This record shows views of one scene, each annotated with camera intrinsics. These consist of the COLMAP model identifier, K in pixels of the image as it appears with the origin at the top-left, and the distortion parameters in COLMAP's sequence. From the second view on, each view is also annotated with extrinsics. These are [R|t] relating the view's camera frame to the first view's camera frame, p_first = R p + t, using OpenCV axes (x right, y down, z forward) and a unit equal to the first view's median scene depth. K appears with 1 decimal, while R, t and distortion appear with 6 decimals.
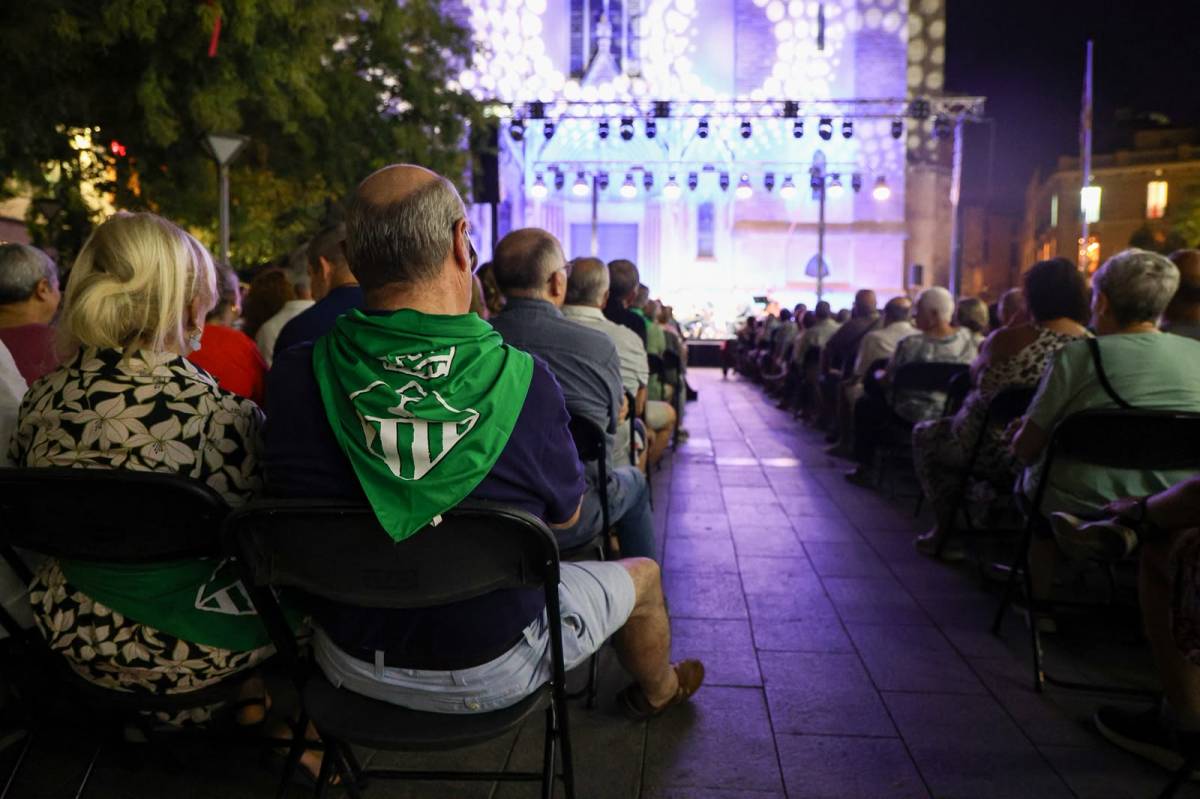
lens RADIAL K [[847.4, 0, 601.7], [0, 847.4, 401.4], [0, 0, 1]] dist [-0.071549, 0.033487]
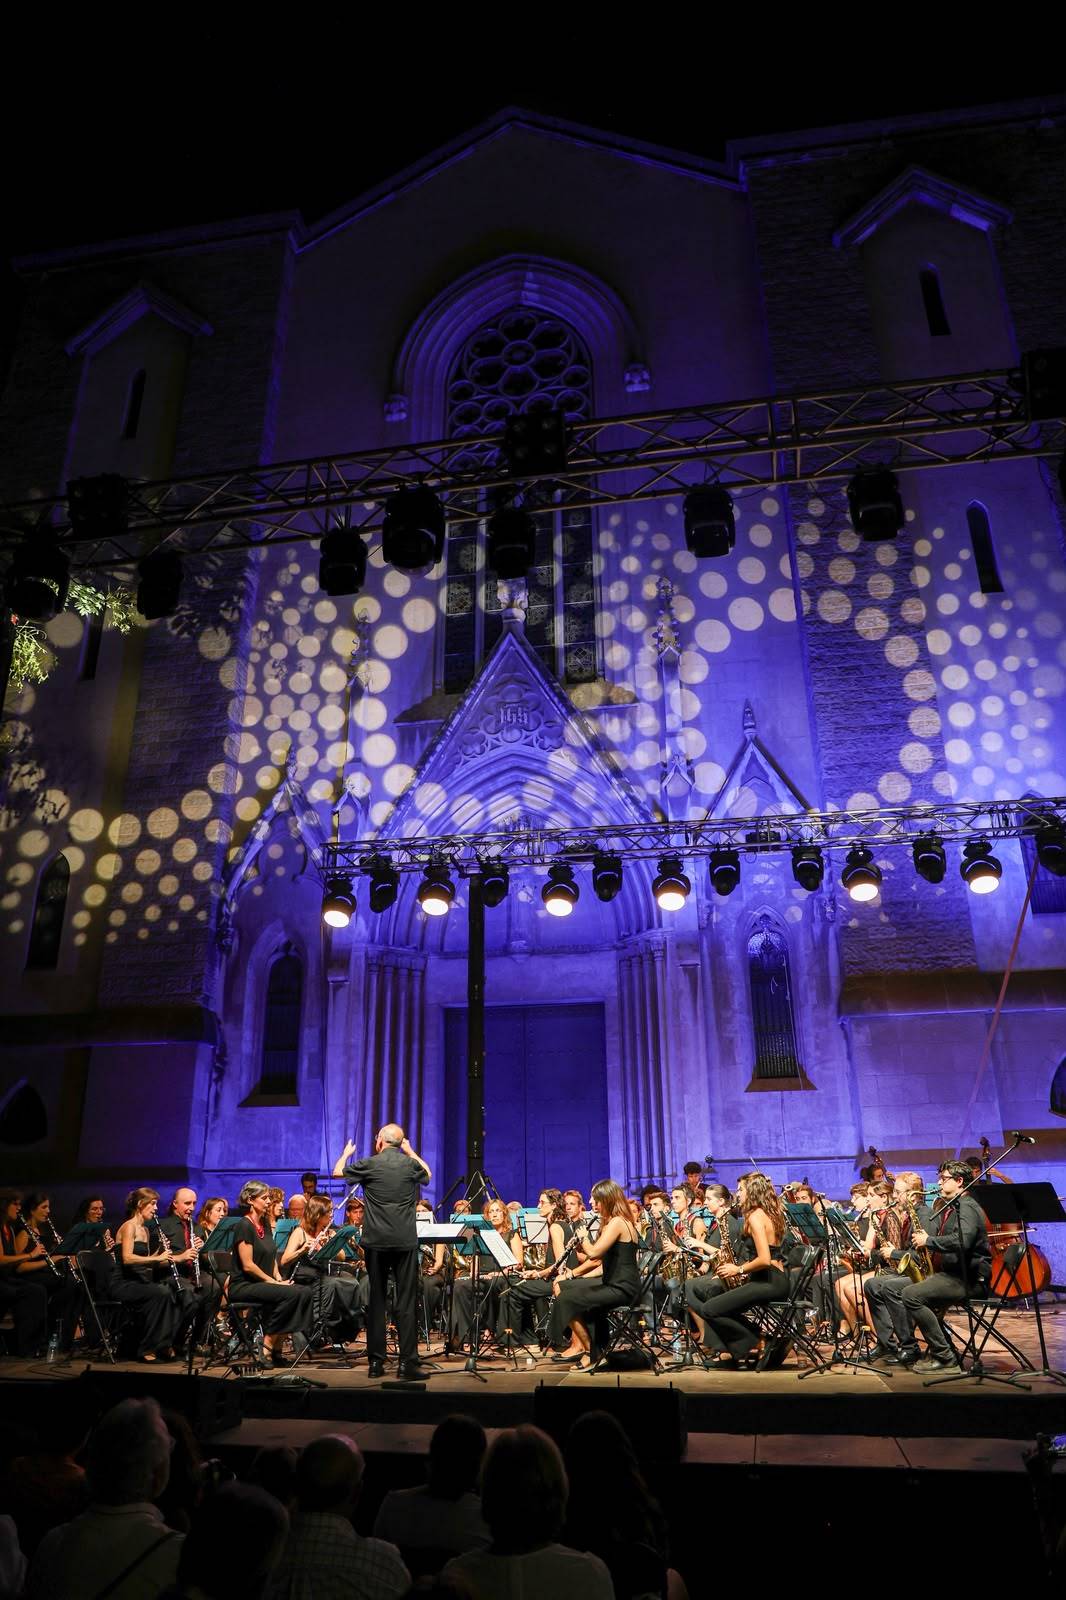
lens RADIAL K [[1129.8, 0, 536.3], [0, 1129.8, 801.4], [0, 0, 1]] dist [-0.071549, 0.033487]
pose [[0.996127, -0.048963, -0.073037, 0.060878], [0.012621, 0.901639, -0.432305, -0.068525], [0.087020, 0.429709, 0.898765, 0.509772]]
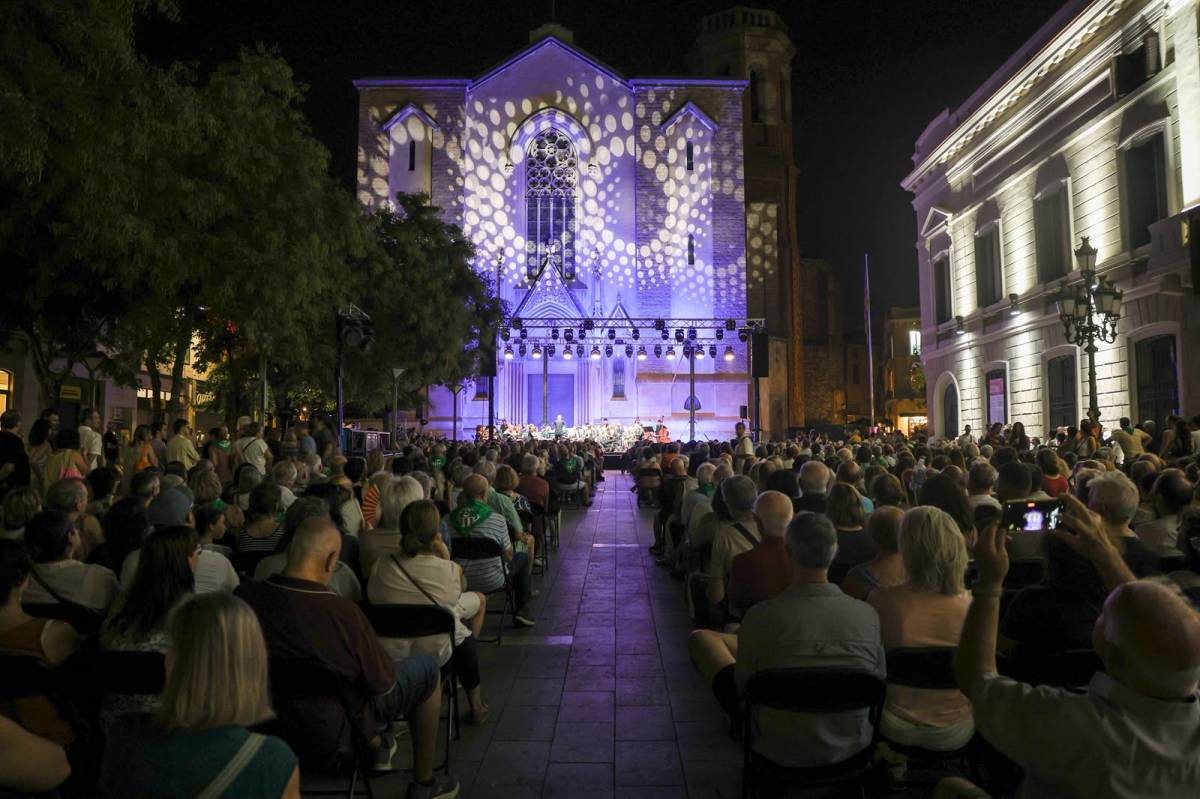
lens RADIAL K [[847.4, 0, 602.0], [0, 847.4, 404.2], [0, 0, 1]] dist [-0.071549, 0.033487]
pose [[0.996564, -0.006088, 0.082603, -0.033754], [0.016490, 0.991912, -0.125849, 0.032988], [-0.081168, 0.126779, 0.988604, -0.522660]]
